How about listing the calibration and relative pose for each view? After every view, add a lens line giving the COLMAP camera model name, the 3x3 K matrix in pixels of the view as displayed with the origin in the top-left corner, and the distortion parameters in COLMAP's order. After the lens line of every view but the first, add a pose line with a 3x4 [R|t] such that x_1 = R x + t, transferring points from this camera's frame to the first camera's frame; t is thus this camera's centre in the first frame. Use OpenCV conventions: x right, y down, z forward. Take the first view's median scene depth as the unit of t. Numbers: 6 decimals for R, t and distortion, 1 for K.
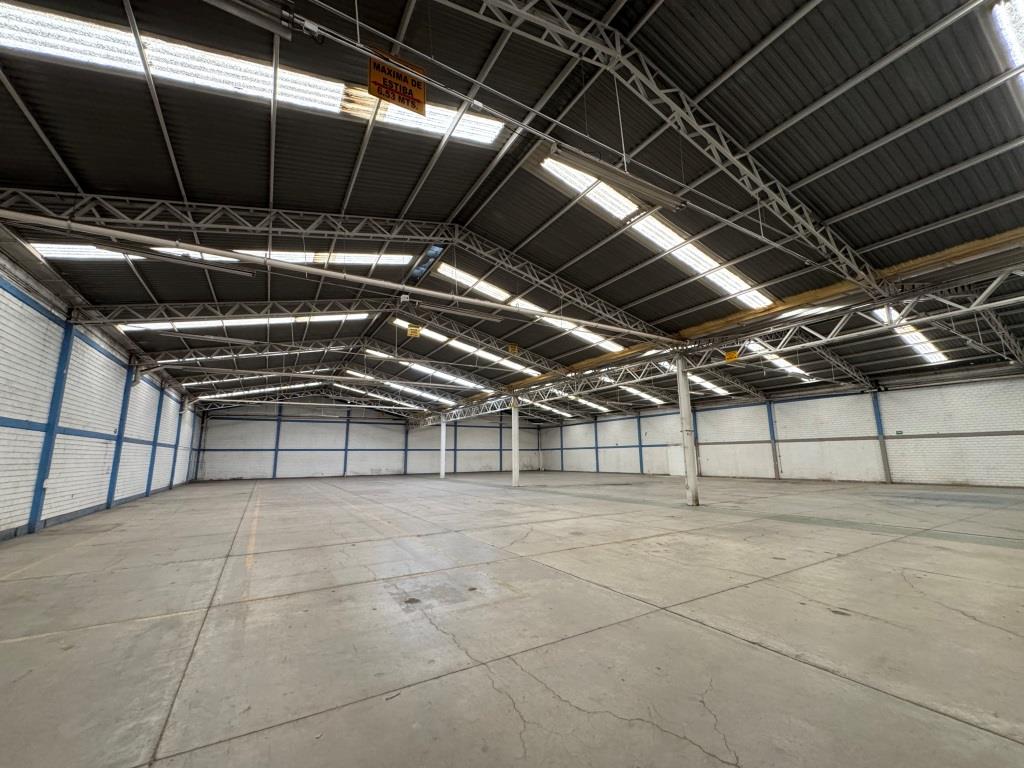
lens RADIAL K [[408.9, 0, 512.0], [0, 408.9, 380.9], [0, 0, 1]] dist [-0.001407, -0.000166]
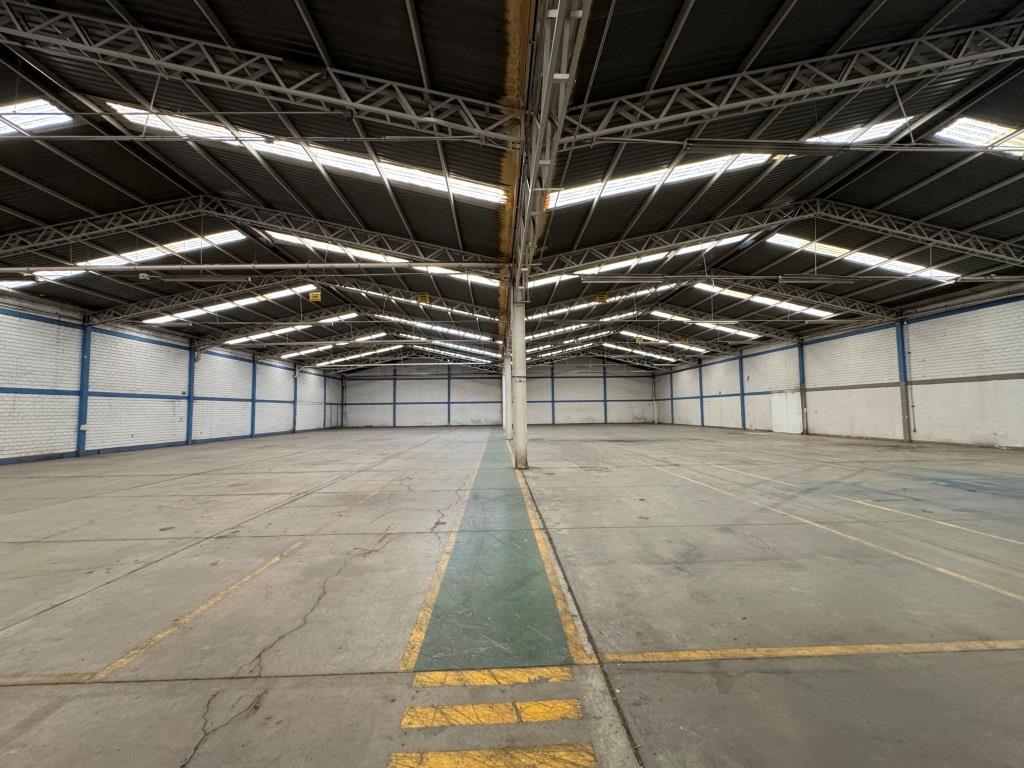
lens RADIAL K [[408.9, 0, 512.0], [0, 408.9, 380.9], [0, 0, 1]] dist [-0.001407, -0.000166]
pose [[0.876636, -0.035772, -0.479823, 0.326696], [0.091909, 0.991320, 0.094012, 0.021594], [0.472295, -0.126514, 0.872314, 0.122215]]
